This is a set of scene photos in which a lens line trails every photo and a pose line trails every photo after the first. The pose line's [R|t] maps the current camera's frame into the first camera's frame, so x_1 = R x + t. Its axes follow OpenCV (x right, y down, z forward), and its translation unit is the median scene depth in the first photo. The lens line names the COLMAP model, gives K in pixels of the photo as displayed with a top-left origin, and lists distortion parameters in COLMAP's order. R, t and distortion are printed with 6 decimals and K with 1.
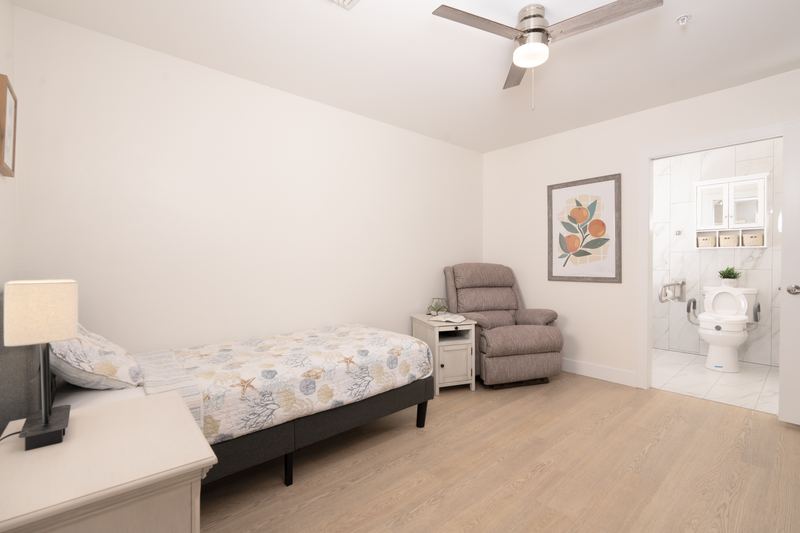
lens RADIAL K [[357.2, 0, 399.2], [0, 357.2, 263.5], [0, 0, 1]] dist [-0.001796, 0.000007]
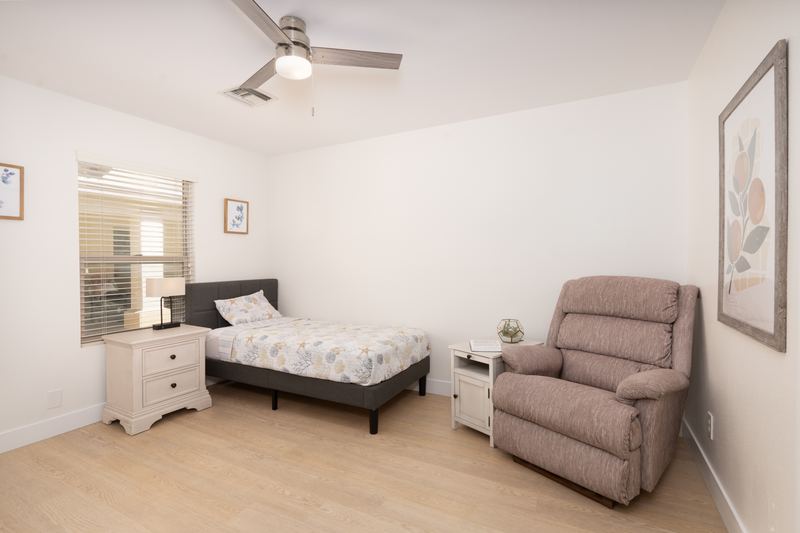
lens RADIAL K [[358.0, 0, 400.1], [0, 358.0, 263.3], [0, 0, 1]] dist [-0.006410, 0.001421]
pose [[0.380574, 0.007962, -0.924716, 1.094051], [-0.004508, 0.999967, 0.006755, -0.045626], [0.924740, 0.001598, 0.380597, 0.706890]]
